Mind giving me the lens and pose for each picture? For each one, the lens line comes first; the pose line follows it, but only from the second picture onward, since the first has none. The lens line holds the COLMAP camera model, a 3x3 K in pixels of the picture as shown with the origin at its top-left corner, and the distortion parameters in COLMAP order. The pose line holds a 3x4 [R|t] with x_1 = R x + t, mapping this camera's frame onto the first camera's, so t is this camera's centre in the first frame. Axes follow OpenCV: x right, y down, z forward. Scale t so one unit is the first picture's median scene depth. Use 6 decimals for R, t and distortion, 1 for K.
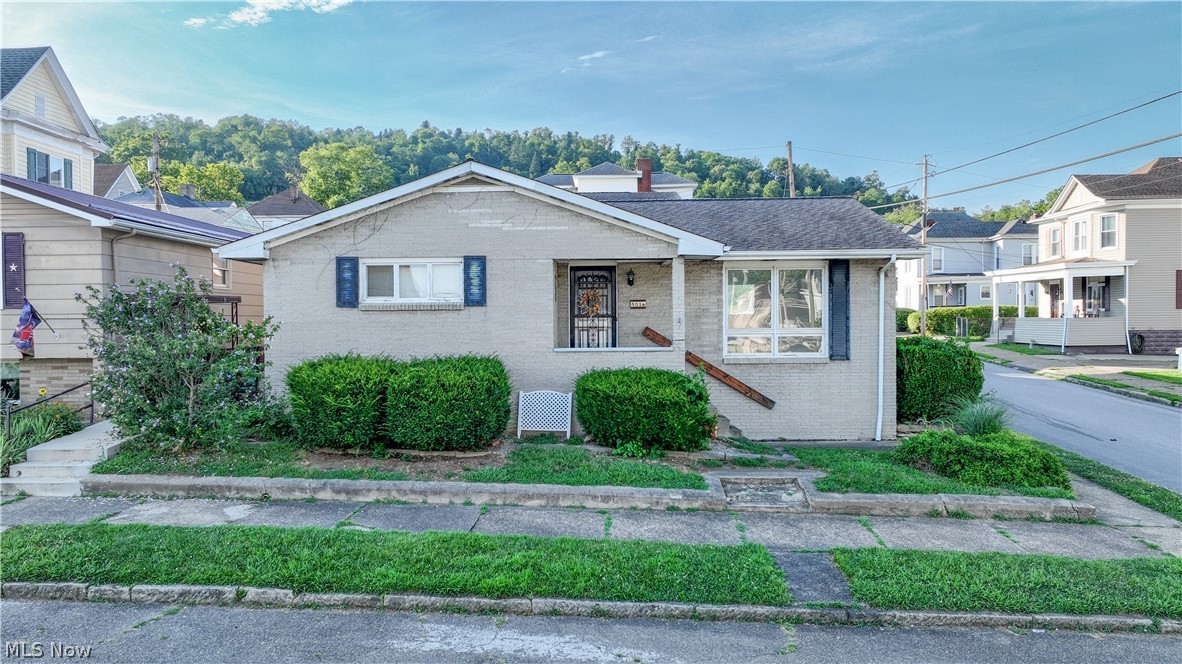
lens RADIAL K [[853.0, 0, 591.0], [0, 853.0, 332.0], [0, 0, 1]] dist [0.004957, 0.004346]
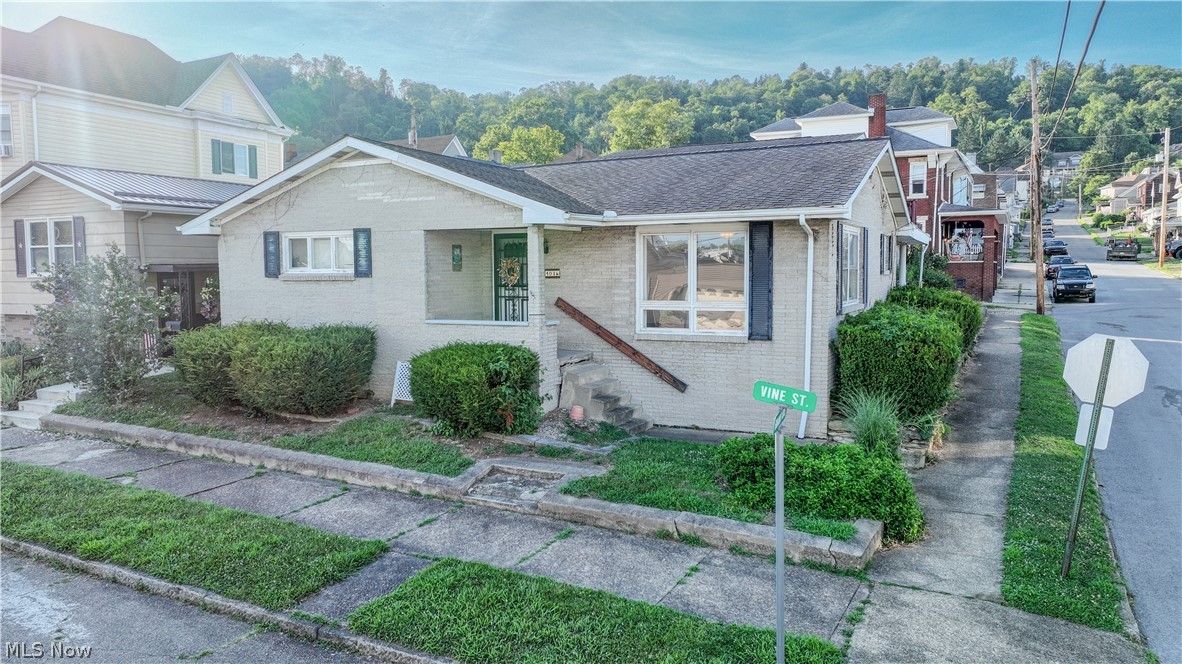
lens RADIAL K [[848.9, 0, 591.0], [0, 848.9, 332.0], [0, 0, 1]] dist [0.004596, 0.004835]
pose [[0.903292, 0.032832, -0.427769, 0.554901], [-0.006242, 0.997968, 0.063416, -0.030803], [0.428982, -0.054613, 0.901661, 0.184285]]
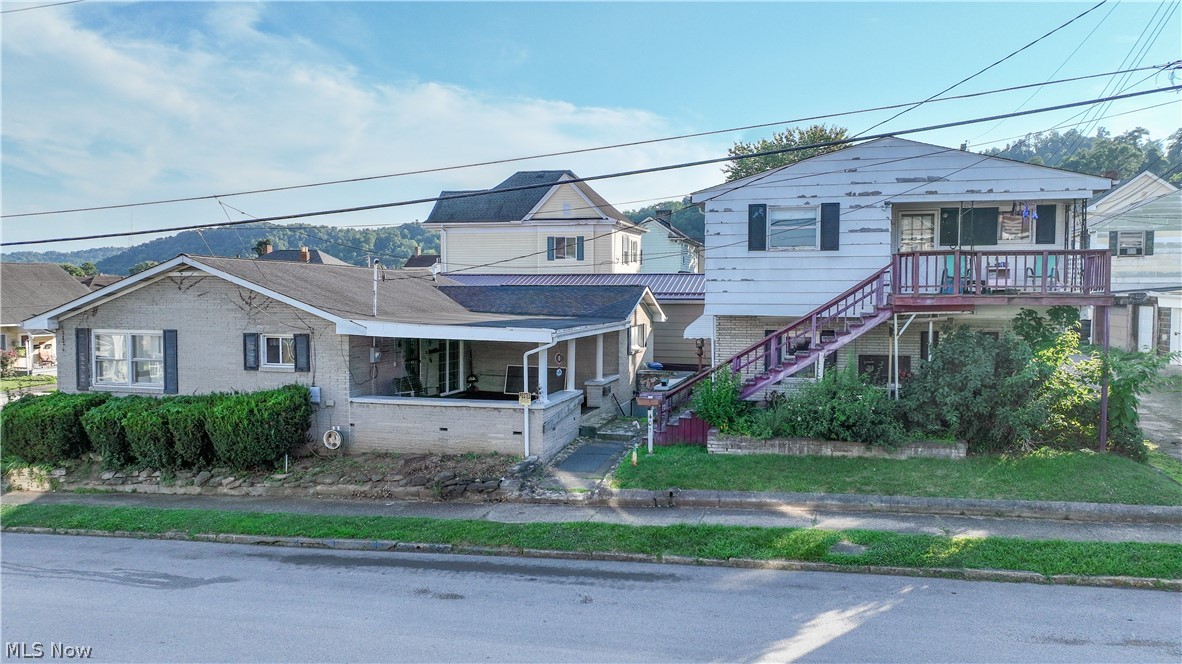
lens RADIAL K [[834.8, 0, 591.0], [0, 834.8, 332.0], [0, 0, 1]] dist [0.000869, 0.006891]
pose [[-0.255963, 0.052882, -0.965239, 1.535369], [-0.014976, 0.998166, 0.058658, -0.184818], [0.966570, 0.029470, -0.254702, 2.352149]]
